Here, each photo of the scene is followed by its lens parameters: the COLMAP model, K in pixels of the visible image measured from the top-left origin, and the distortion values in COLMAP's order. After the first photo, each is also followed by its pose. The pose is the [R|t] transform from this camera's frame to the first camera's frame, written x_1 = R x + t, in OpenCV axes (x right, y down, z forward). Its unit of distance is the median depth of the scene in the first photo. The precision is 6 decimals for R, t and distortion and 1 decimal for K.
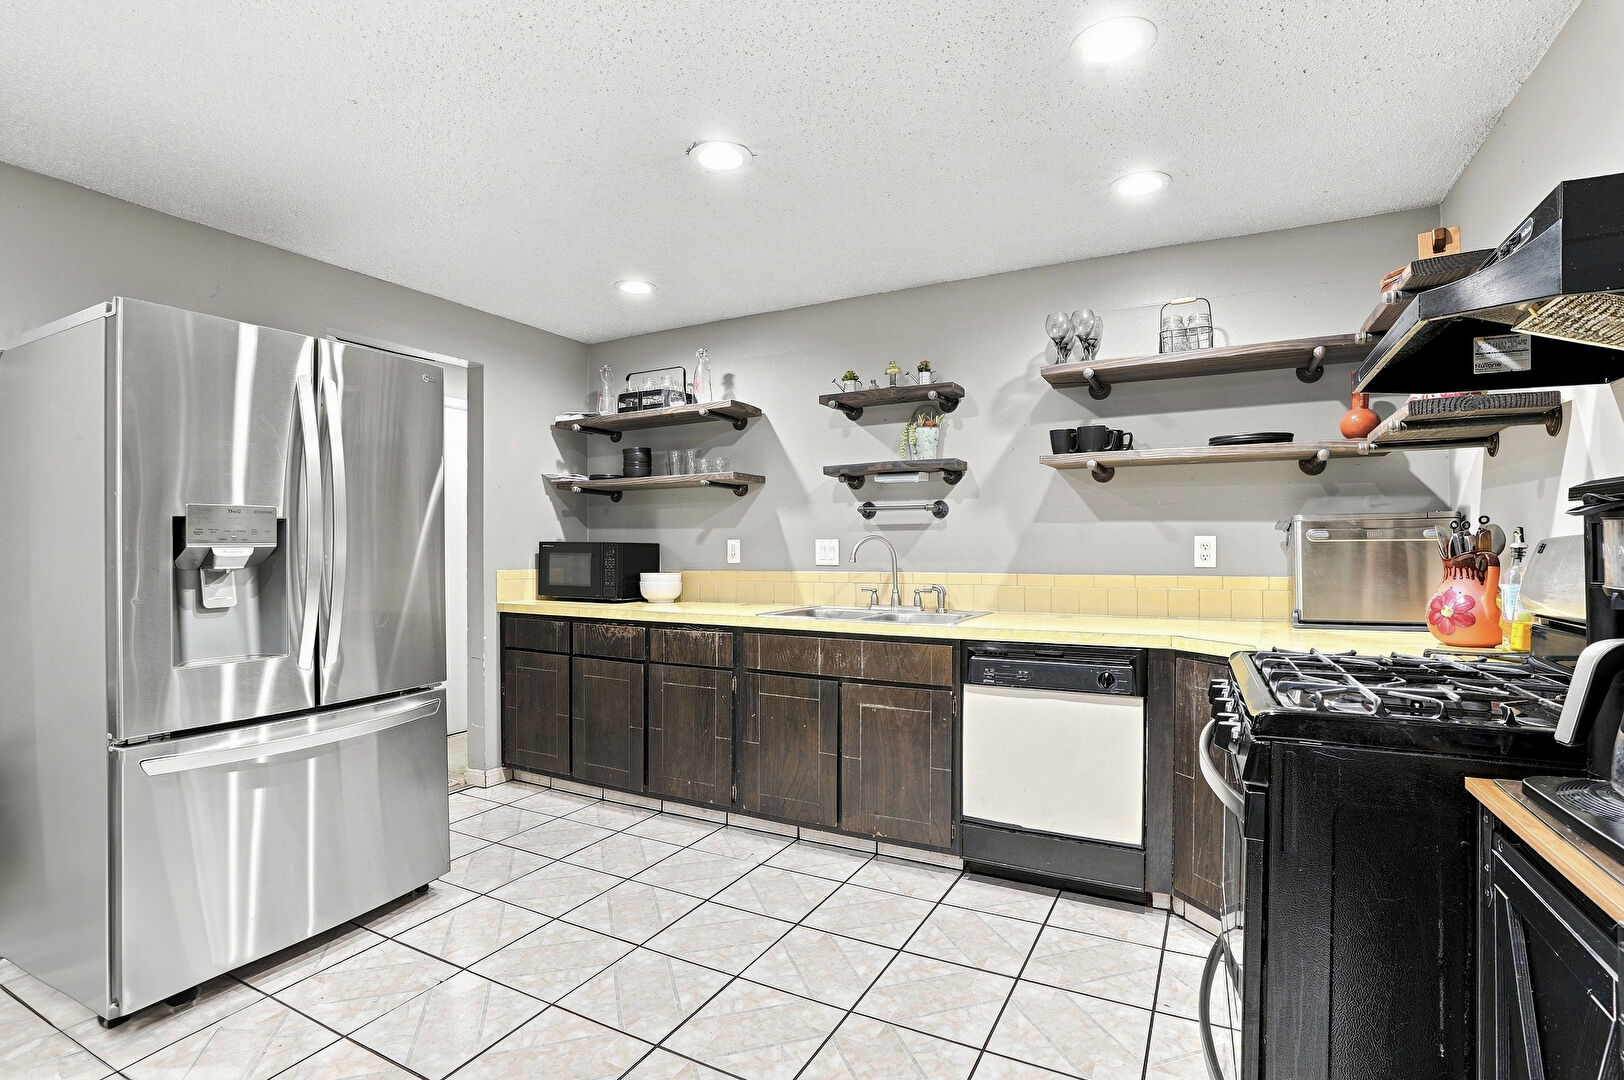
lens RADIAL K [[764.1, 0, 814.7], [0, 764.1, 547.4], [0, 0, 1]] dist [-0.073645, 0.028321]
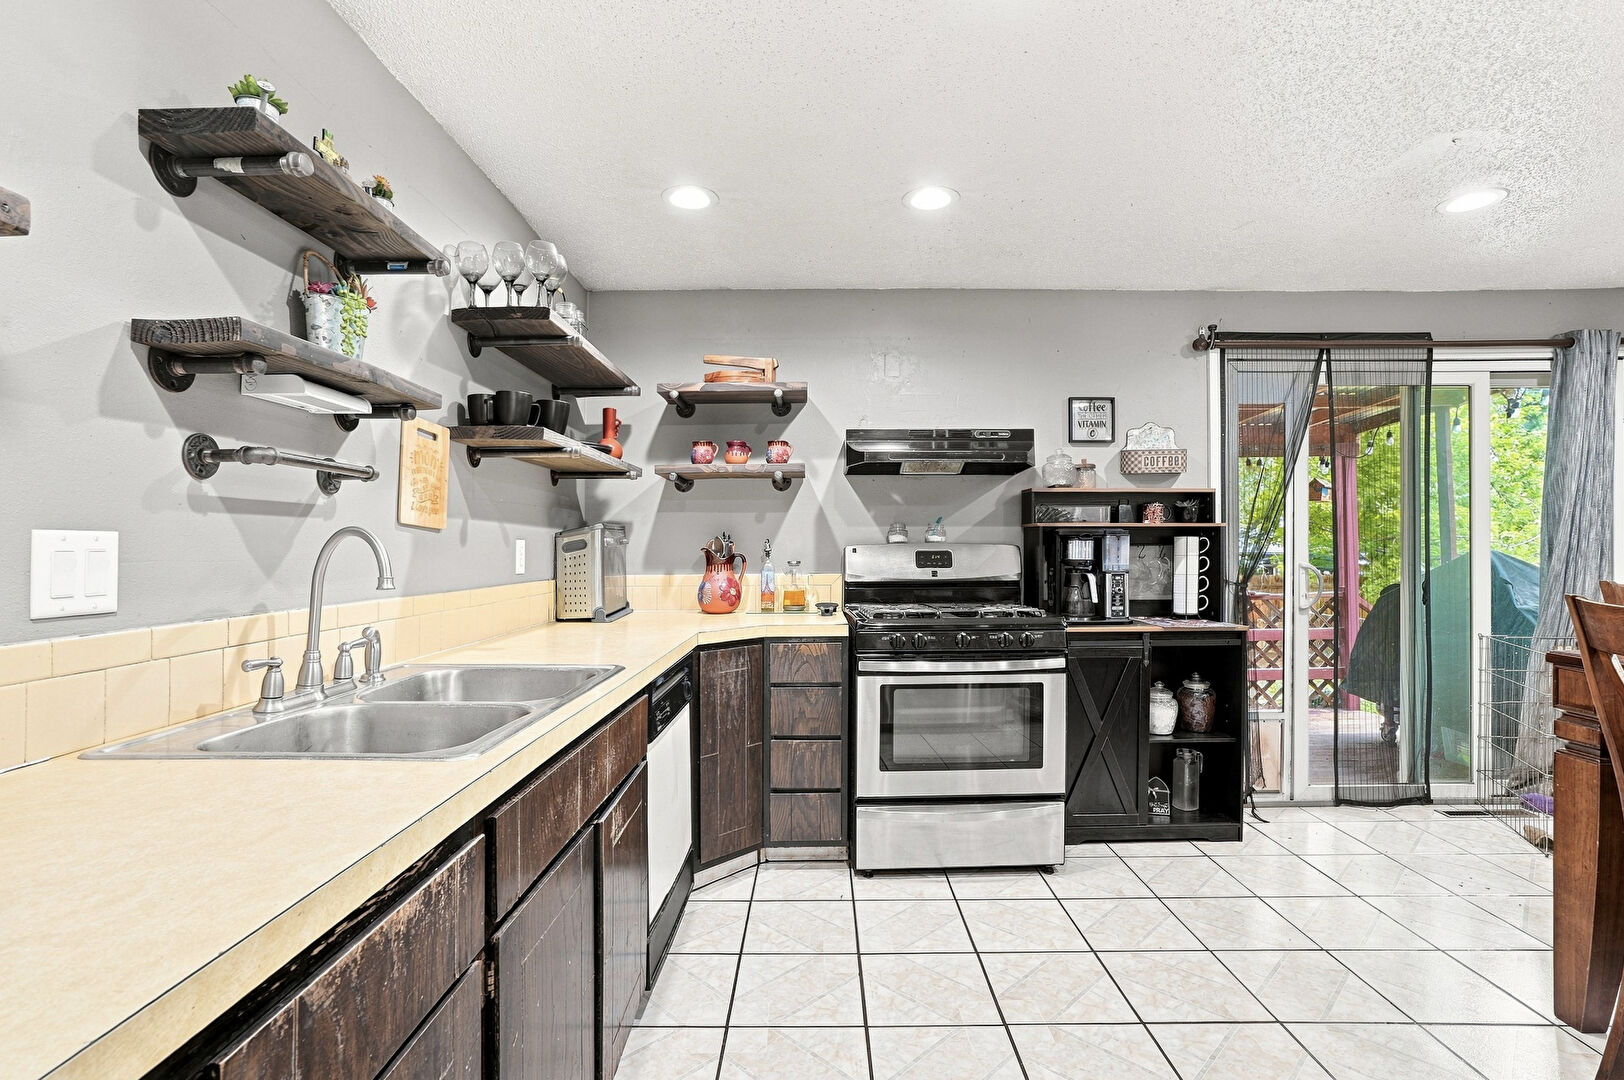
lens RADIAL K [[764.1, 0, 814.7], [0, 764.1, 547.4], [0, 0, 1]] dist [-0.073645, 0.028321]
pose [[-0.444001, -0.000669, 0.896026, -0.388078], [-0.003205, 0.999995, -0.000842, -0.004634], [-0.896020, -0.003246, -0.444001, 0.899135]]
